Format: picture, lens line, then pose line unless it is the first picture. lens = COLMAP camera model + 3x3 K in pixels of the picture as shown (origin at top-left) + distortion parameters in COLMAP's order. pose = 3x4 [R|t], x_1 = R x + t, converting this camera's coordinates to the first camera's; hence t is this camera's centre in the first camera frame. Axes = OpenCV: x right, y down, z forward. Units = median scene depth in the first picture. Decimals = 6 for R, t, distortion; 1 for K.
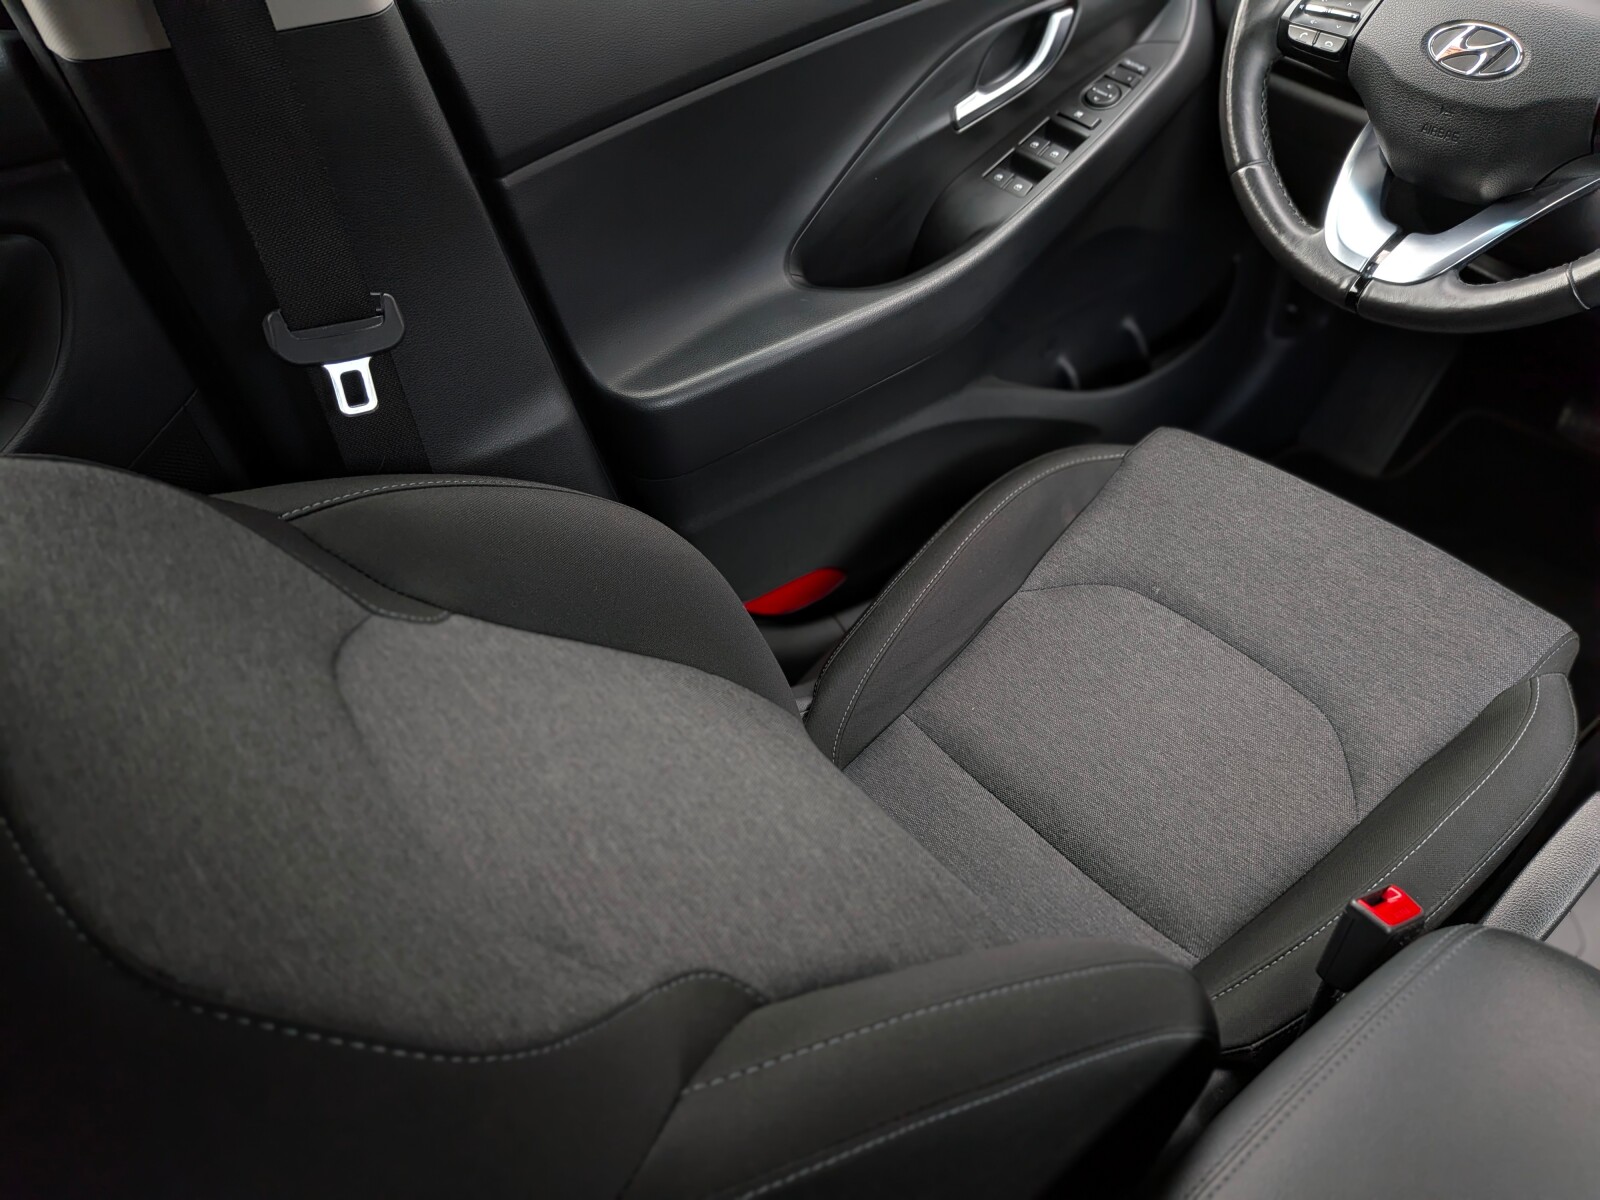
lens RADIAL K [[1157.6, 0, 803.5], [0, 1157.6, 577.1], [0, 0, 1]] dist [0.002669, -0.038637]
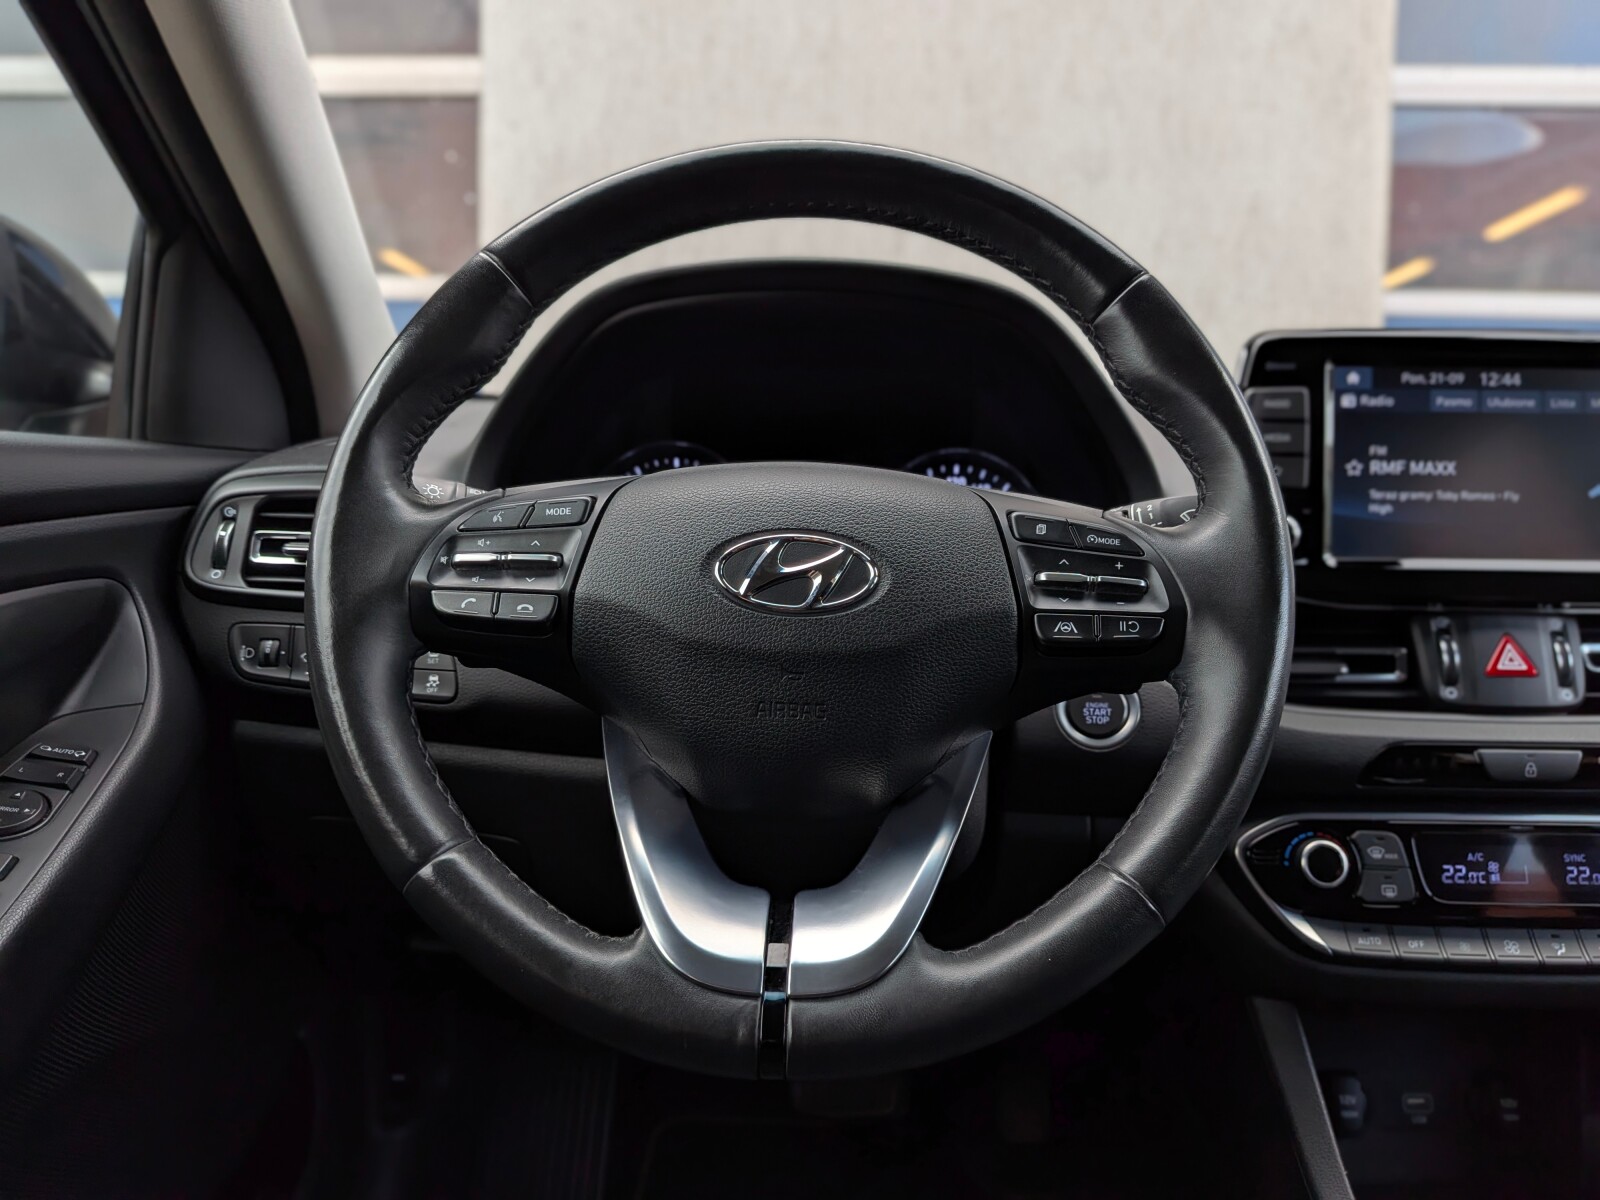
lens RADIAL K [[1166.1, 0, 811.0], [0, 1166.1, 602.1], [0, 0, 1]] dist [0.033592, -0.073999]
pose [[0.621472, -0.037416, 0.782542, 0.107889], [0.462020, 0.824179, -0.327516, -0.211552], [-0.632700, 0.565092, 0.529492, 0.583225]]
